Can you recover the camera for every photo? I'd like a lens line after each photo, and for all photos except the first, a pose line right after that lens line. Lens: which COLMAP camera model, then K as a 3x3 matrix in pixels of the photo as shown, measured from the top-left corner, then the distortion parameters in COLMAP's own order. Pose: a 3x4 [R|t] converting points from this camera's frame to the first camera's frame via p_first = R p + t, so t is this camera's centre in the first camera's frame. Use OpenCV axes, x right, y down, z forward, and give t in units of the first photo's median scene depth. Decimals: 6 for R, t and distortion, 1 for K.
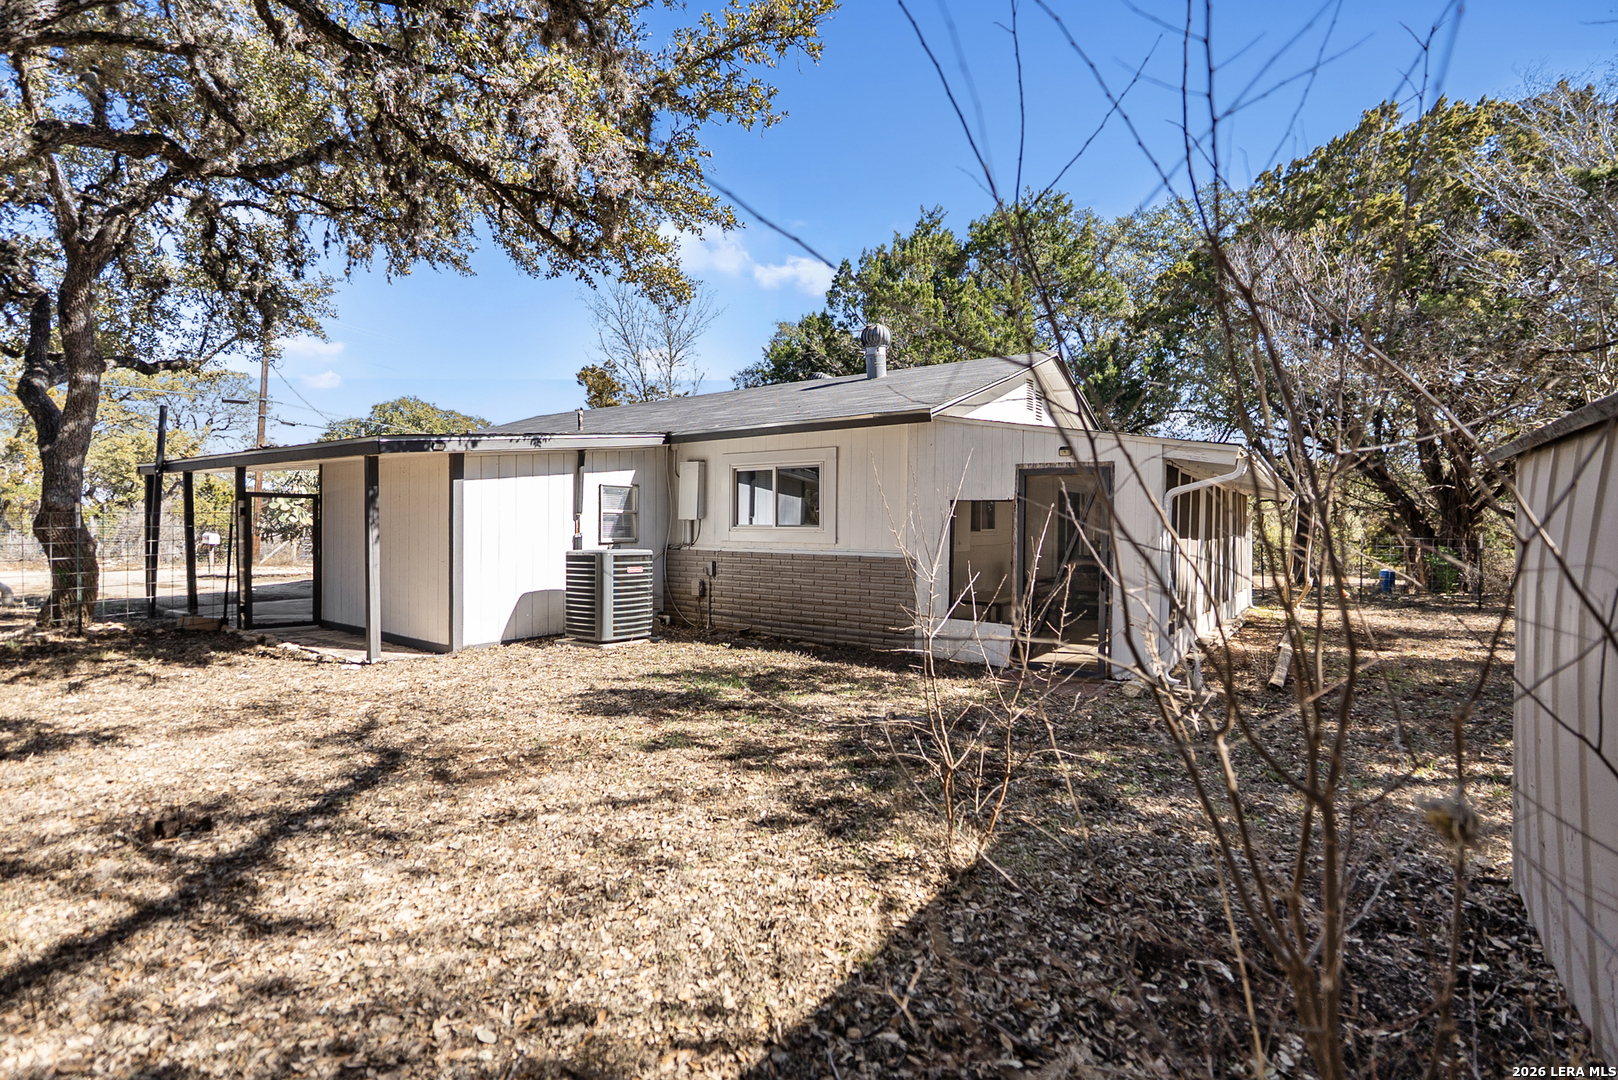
lens RADIAL K [[754.1, 0, 809.0], [0, 754.1, 540.0], [0, 0, 1]] dist [-0.002487, 0.000077]
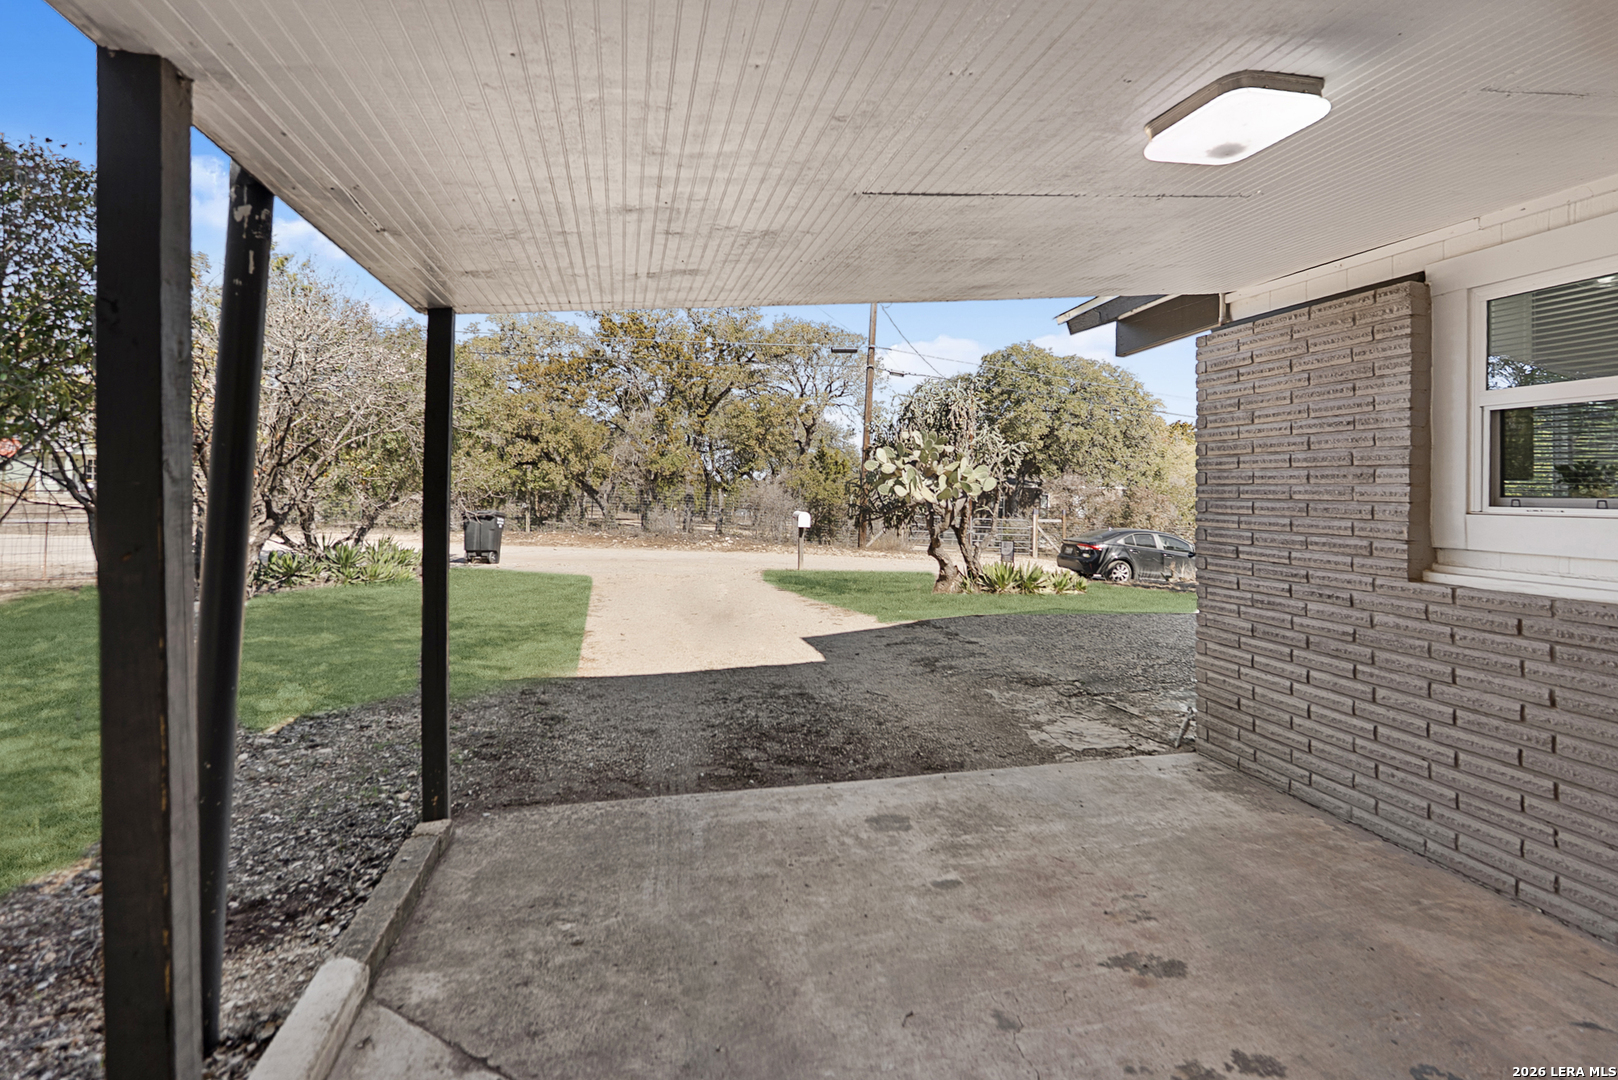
lens RADIAL K [[754.1, 0, 809.0], [0, 754.1, 540.0], [0, 0, 1]] dist [-0.002487, 0.000077]
pose [[0.750214, 0.036507, -0.660186, -0.356499], [-0.013683, 0.999118, 0.039701, -0.012343], [0.661053, -0.020751, 0.750052, 0.521573]]
